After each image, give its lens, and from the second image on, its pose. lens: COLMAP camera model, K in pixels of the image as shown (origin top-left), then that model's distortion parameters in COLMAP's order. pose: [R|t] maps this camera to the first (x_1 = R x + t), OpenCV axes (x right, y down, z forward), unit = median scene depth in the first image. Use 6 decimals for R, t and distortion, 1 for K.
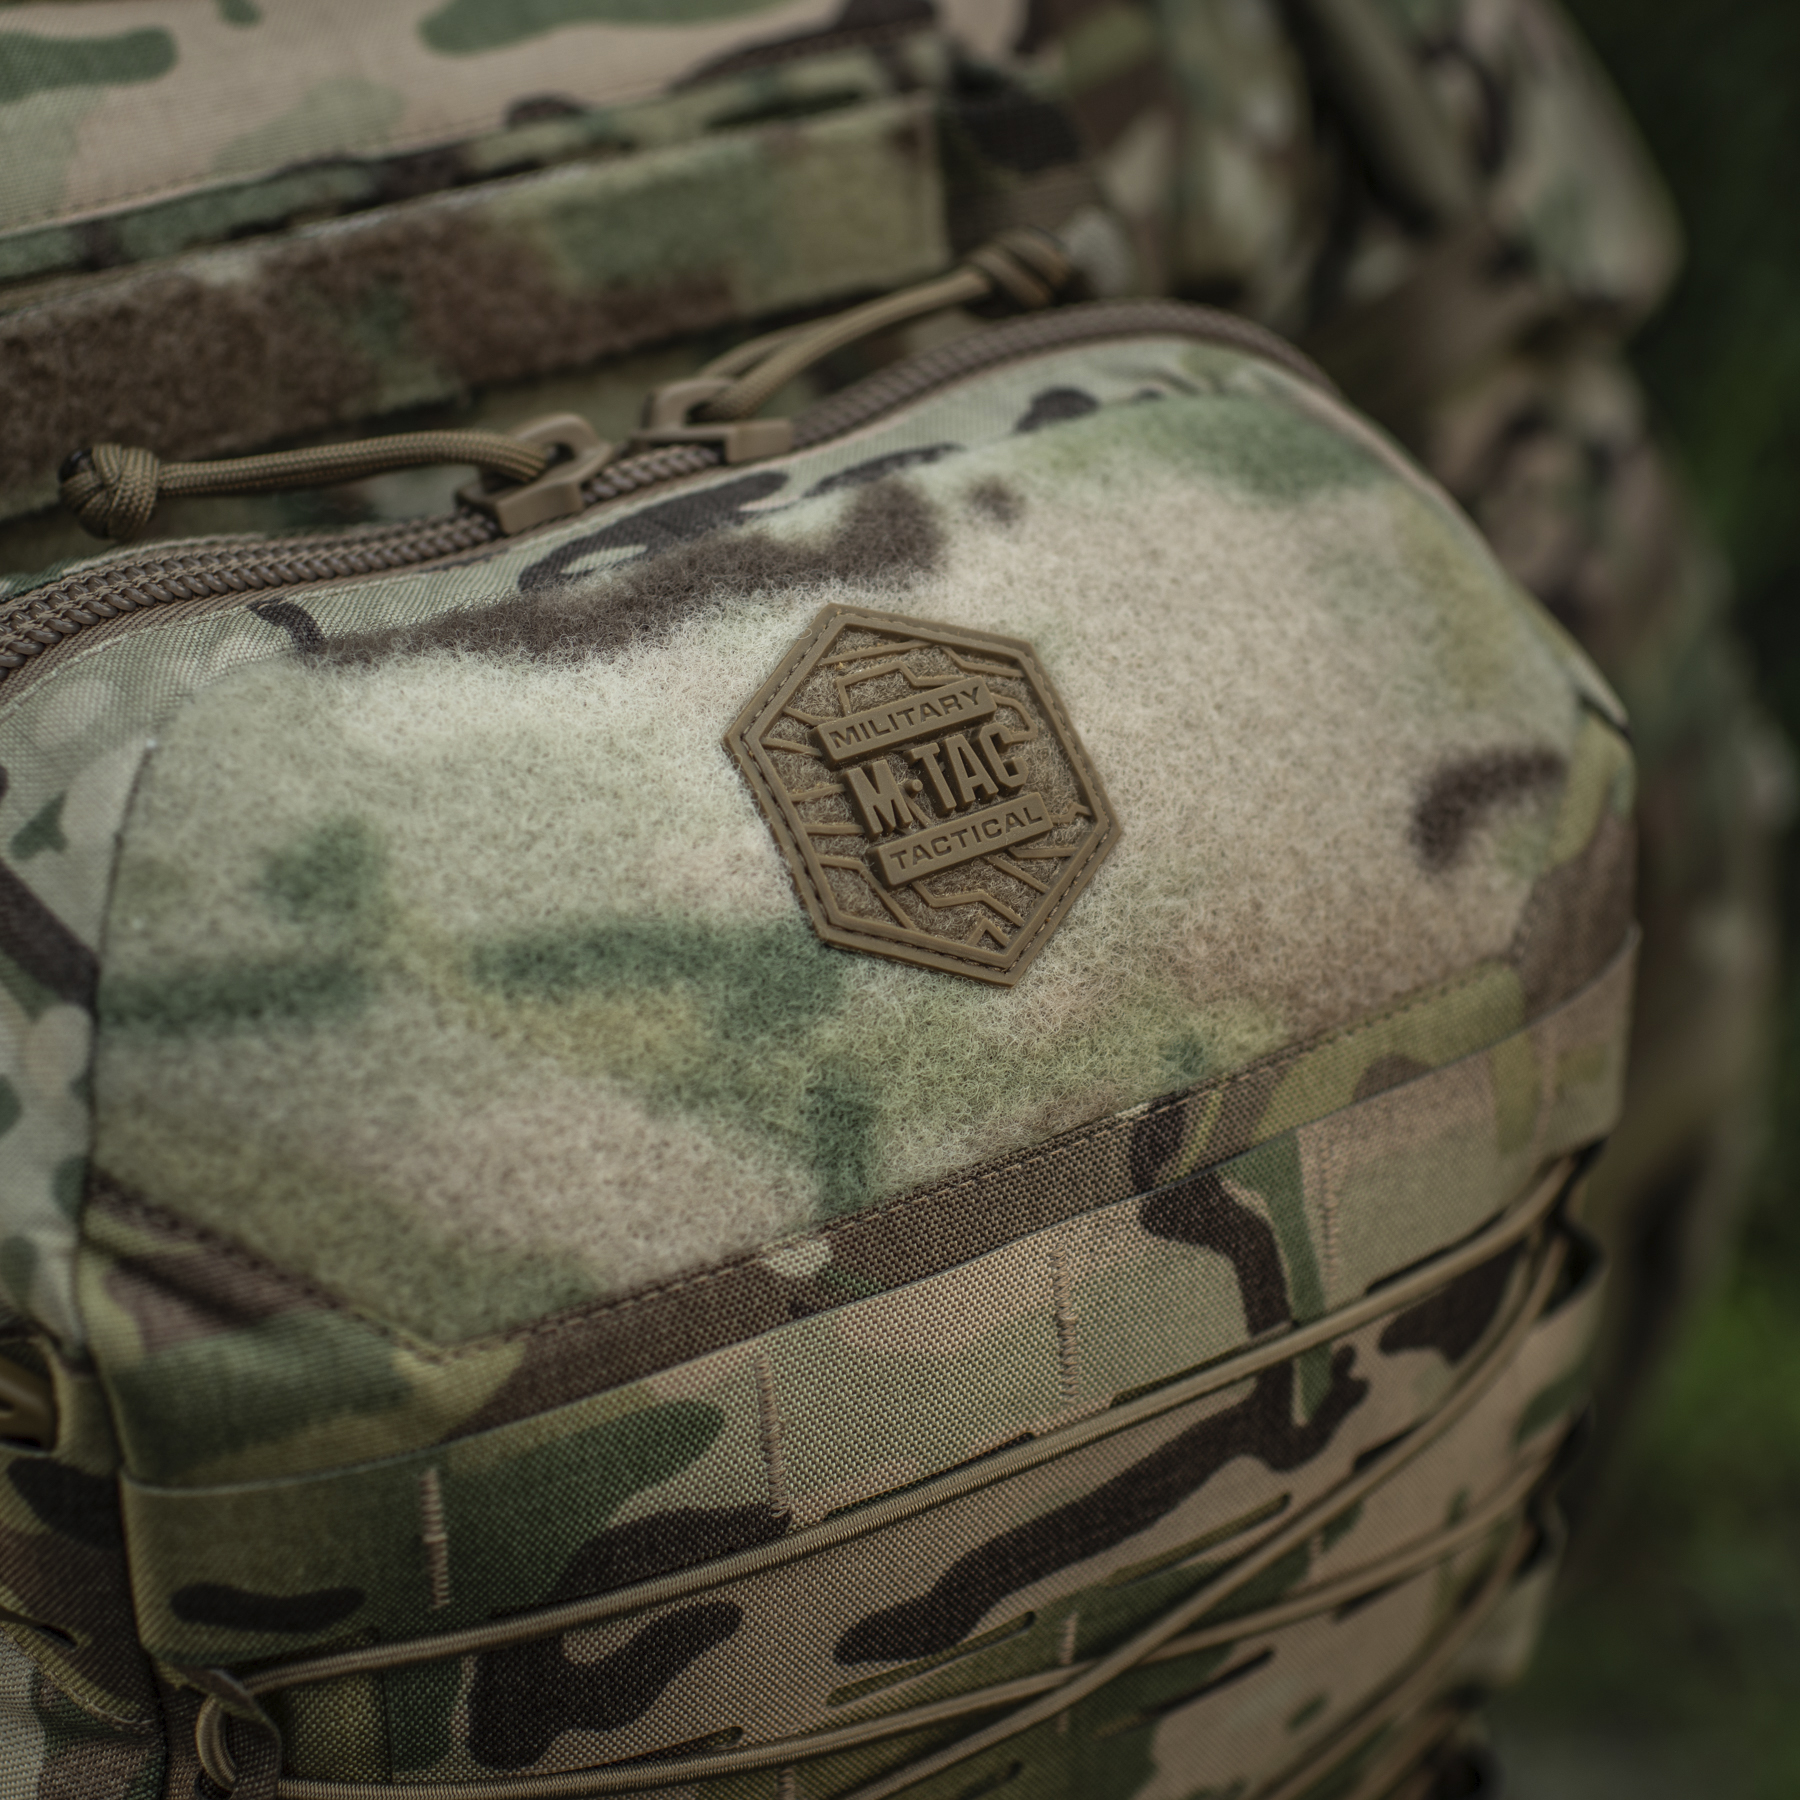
lens RADIAL K [[3766.8, 0, 900.8], [0, 3766.8, 940.1], [0, 0, 1]] dist [-0.107142, -0.250730]
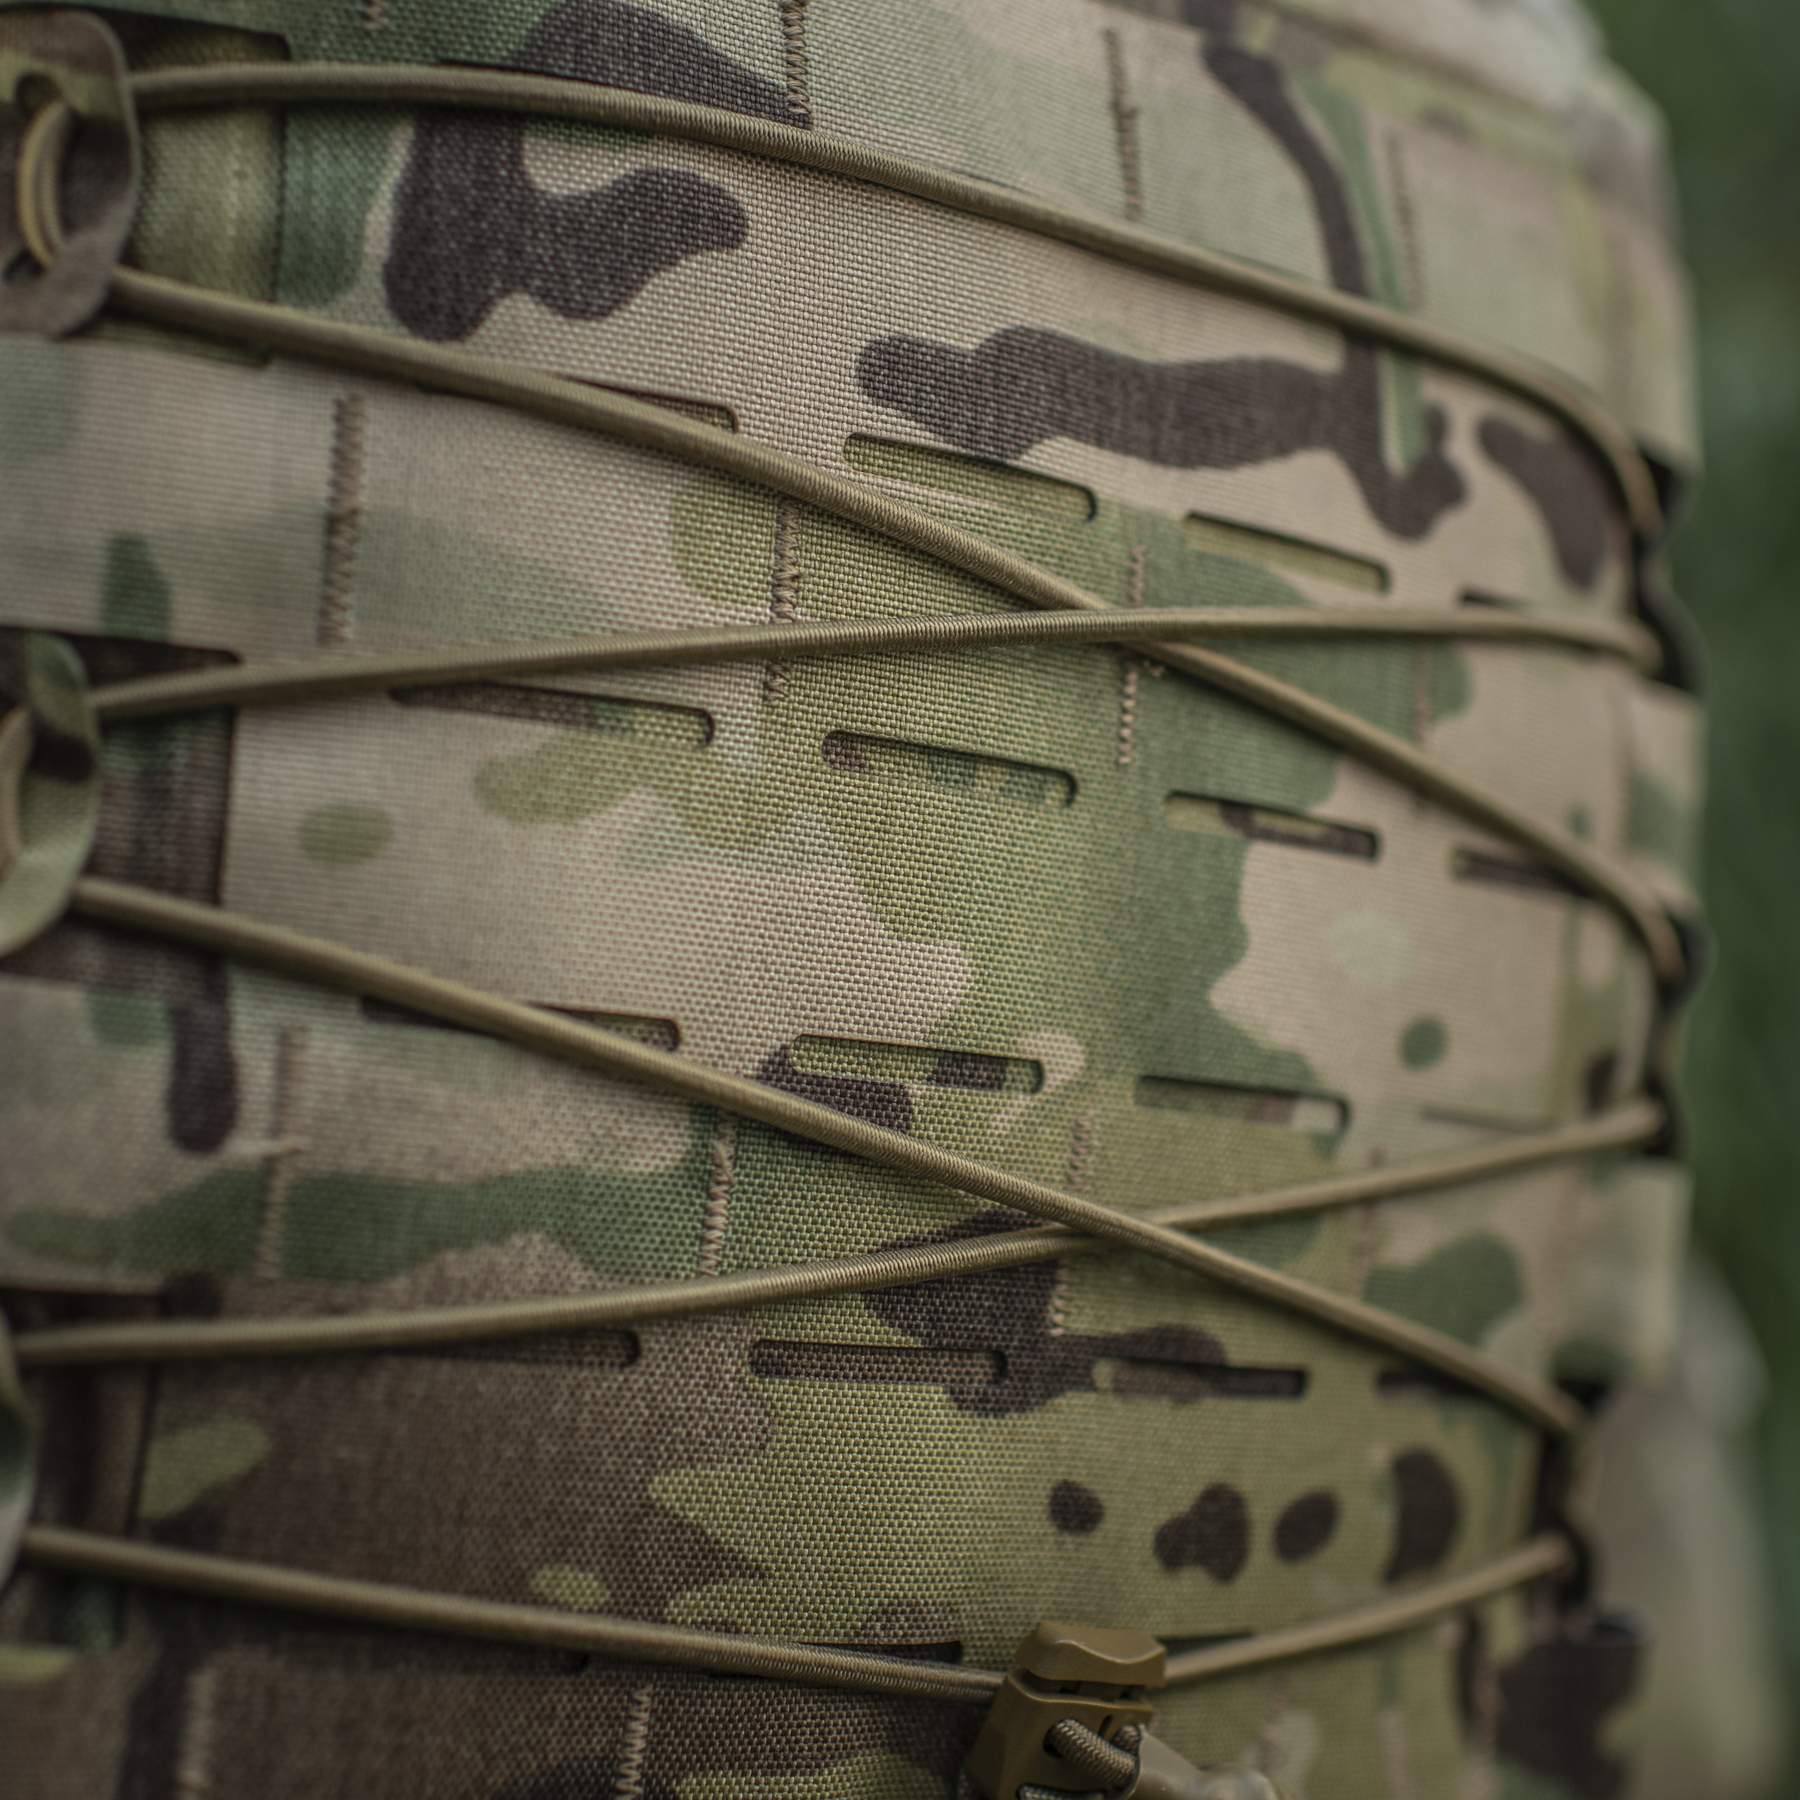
lens RADIAL K [[3922.5, 0, 901.3], [0, 3922.5, 824.2], [0, 0, 1]] dist [-0.136032, 0.351862]
pose [[0.992908, 0.040722, 0.111692, -0.093740], [0.040047, 0.770028, -0.636752, 0.768476], [-0.111936, 0.636709, 0.762936, 0.464274]]
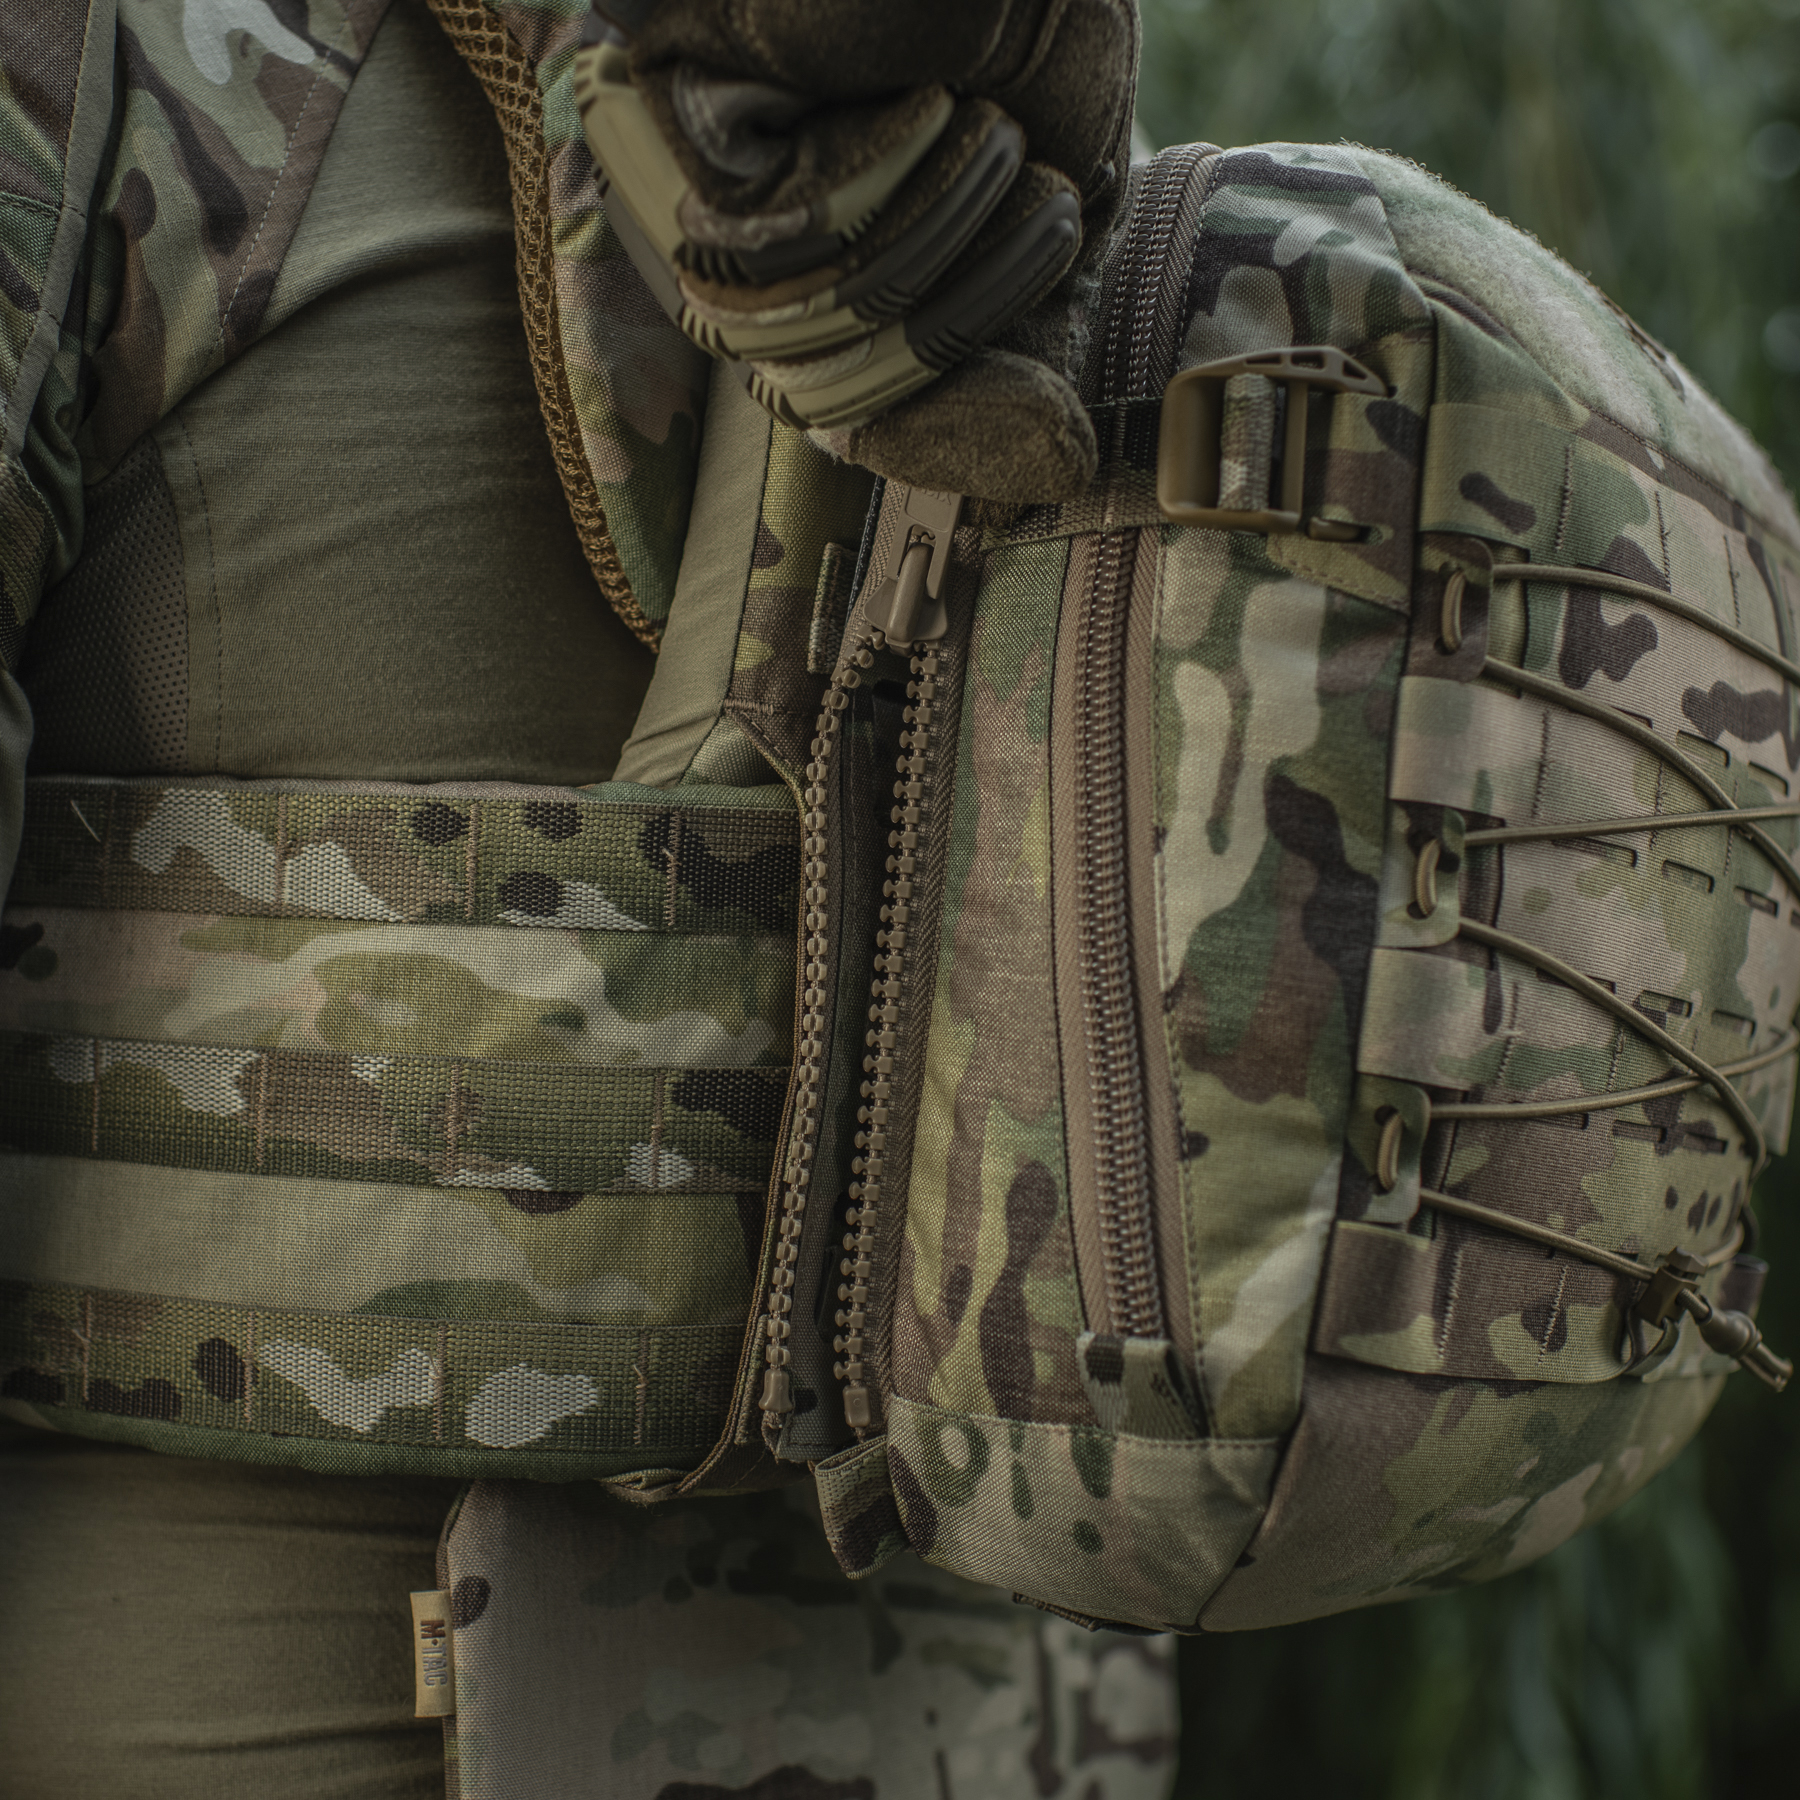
lens RADIAL K [[3384.8, 0, 900.6], [0, 3384.8, 867.3], [0, 0, 1]] dist [-0.138097, 0.227014]
pose [[0.916951, 0.106803, 0.384441, -0.941528], [0.136641, 0.821193, -0.554049, 1.070018], [-0.374874, 0.560566, 0.738400, 0.038724]]
